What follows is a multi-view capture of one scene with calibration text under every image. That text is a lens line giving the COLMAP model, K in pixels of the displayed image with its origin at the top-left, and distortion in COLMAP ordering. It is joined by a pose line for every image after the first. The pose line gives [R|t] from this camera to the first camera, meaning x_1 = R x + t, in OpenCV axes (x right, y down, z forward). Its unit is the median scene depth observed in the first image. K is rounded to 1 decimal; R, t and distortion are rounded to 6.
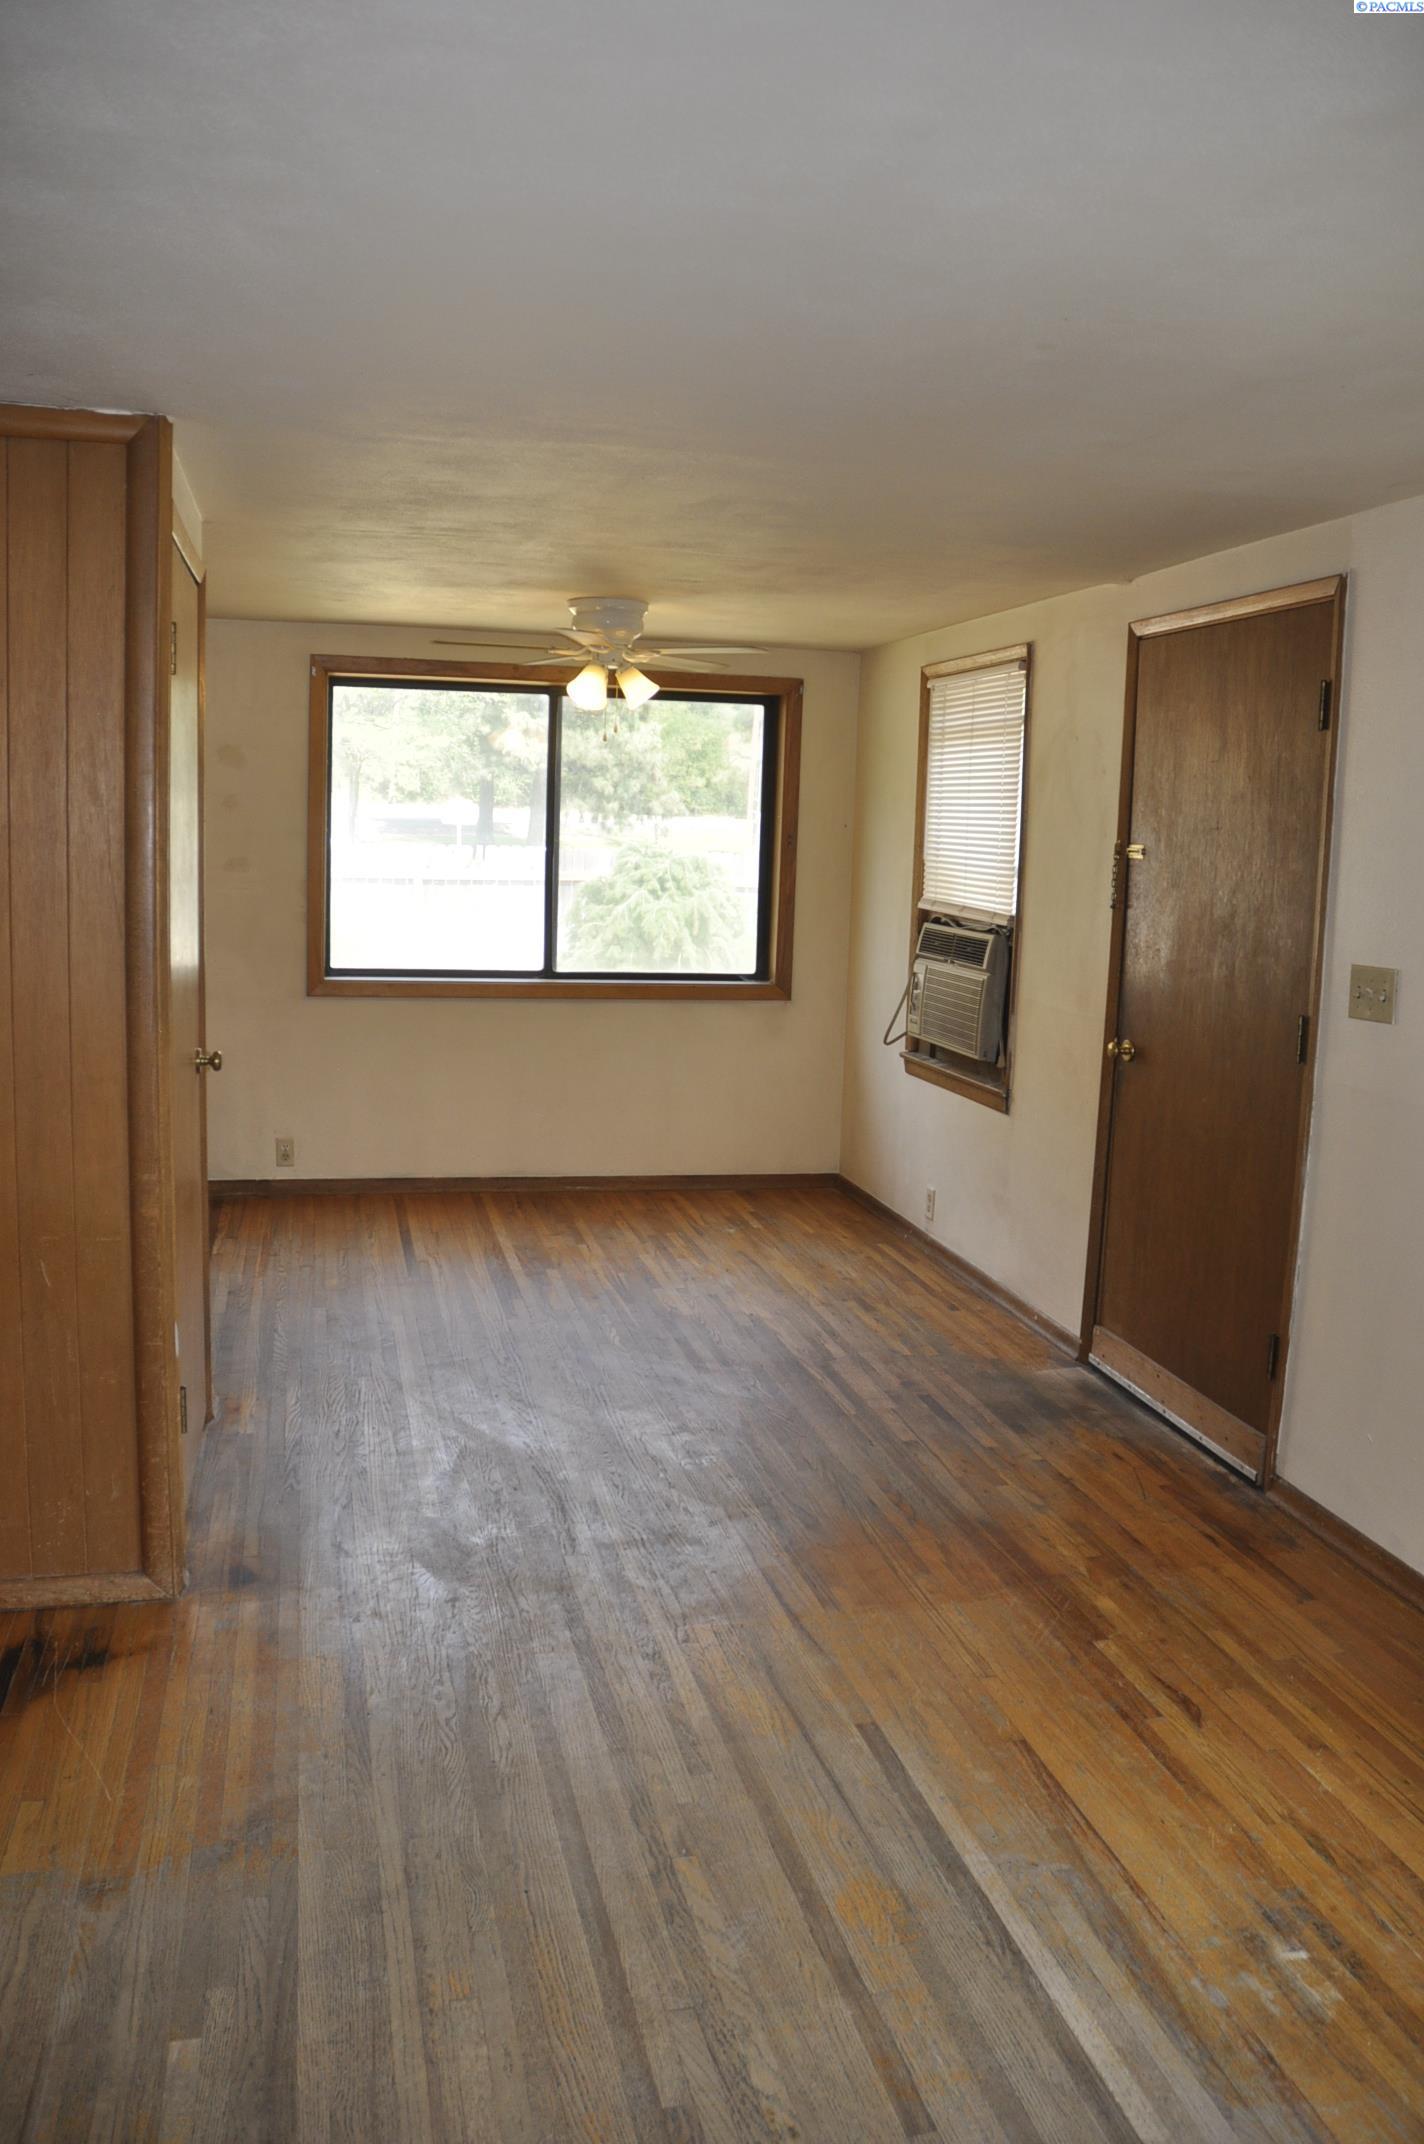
lens RADIAL K [[1675.9, 0, 712.0], [0, 1675.9, 1072.0], [0, 0, 1]] dist [-0.176685, 0.175964]
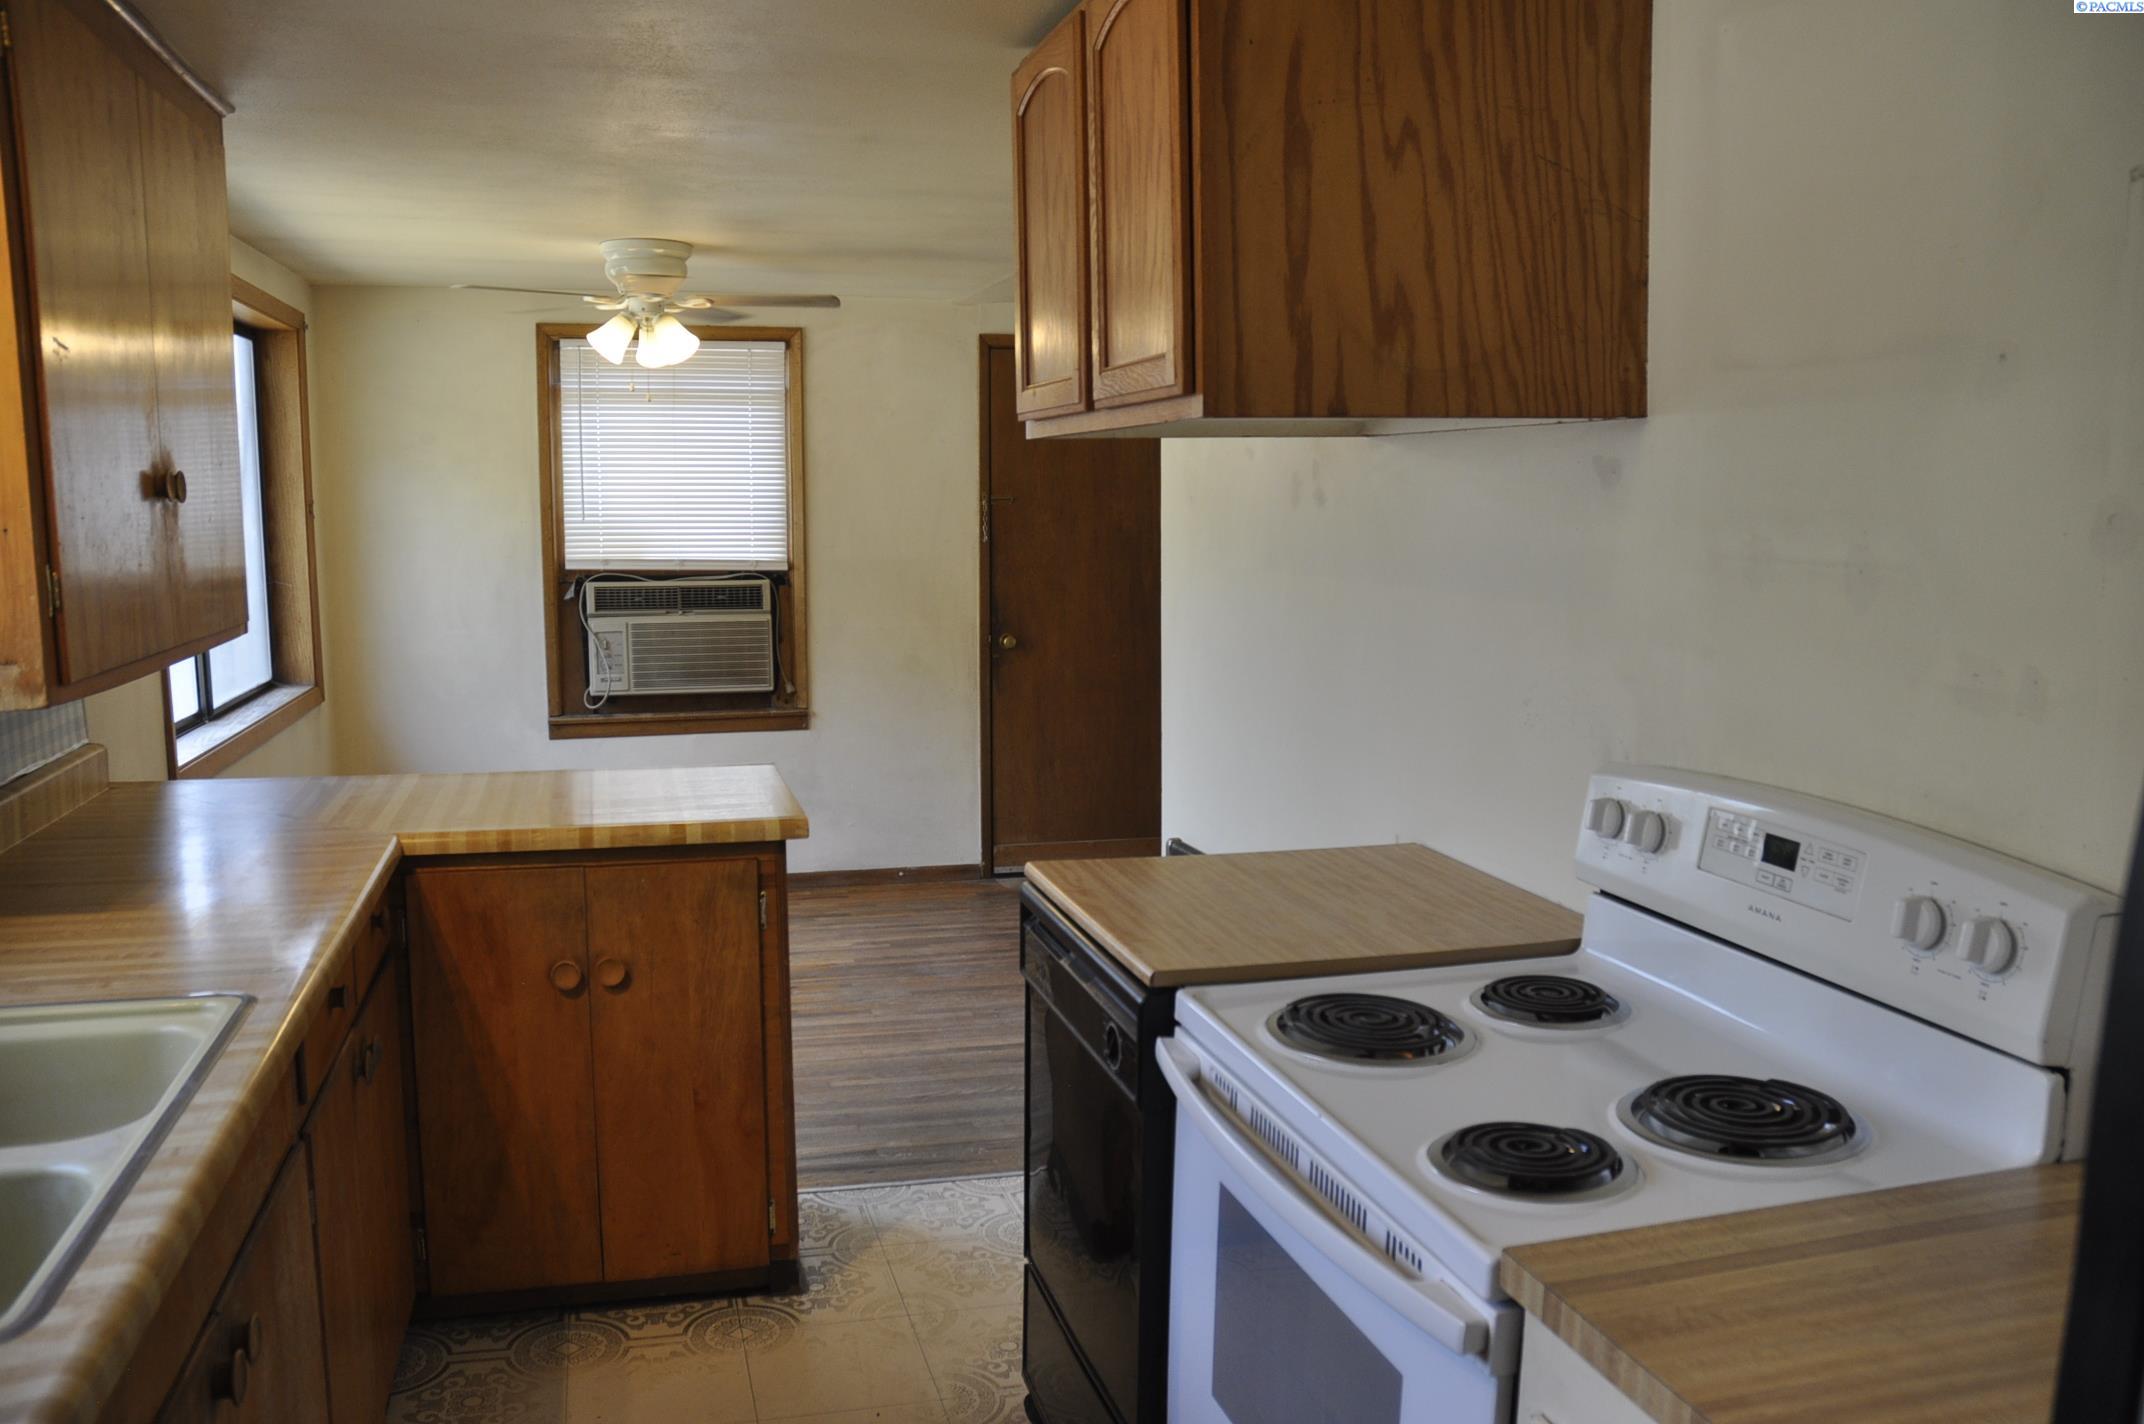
lens RADIAL K [[1675.9, 0, 1072.0], [0, 1675.9, 712.0], [0, 0, 1]] dist [-0.176685, 0.175964]
pose [[-0.046135, -0.168814, 0.984568, -1.672961], [0.131258, 0.976047, 0.173504, -0.280538], [-0.990274, 0.137237, -0.022872, 1.417261]]
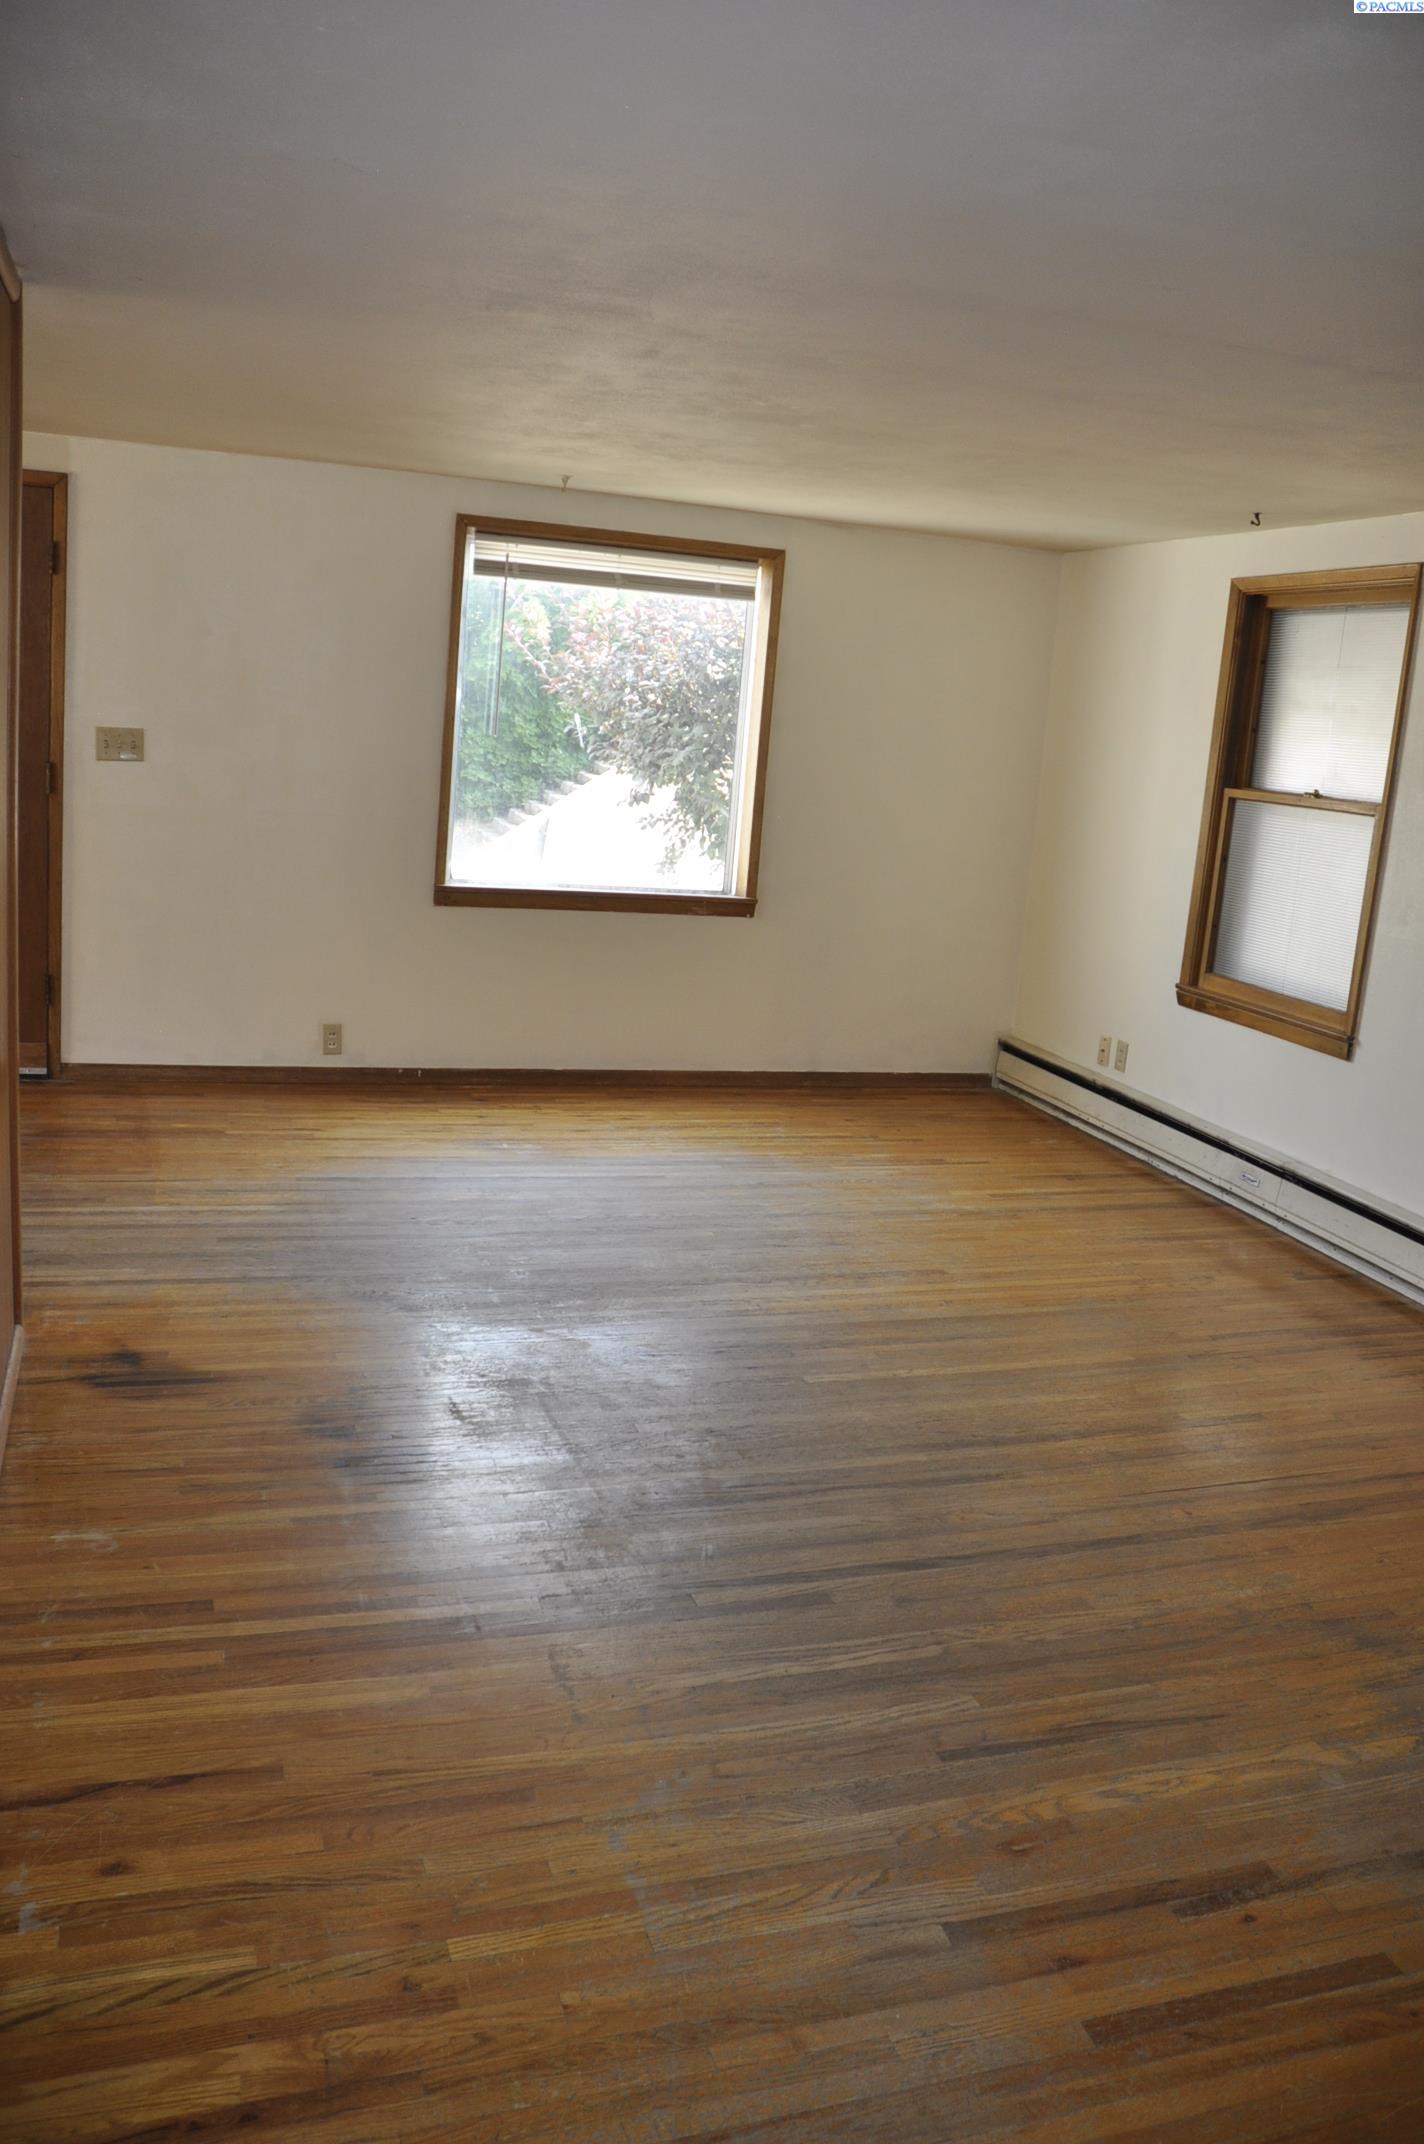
lens RADIAL K [[1675.9, 0, 712.0], [0, 1675.9, 1072.0], [0, 0, 1]] dist [-0.176685, 0.175964]
pose [[-0.070493, -0.242474, 0.967593, -1.437212], [0.055787, 0.967530, 0.246523, -0.112895], [-0.995951, 0.071358, -0.054677, 0.569365]]
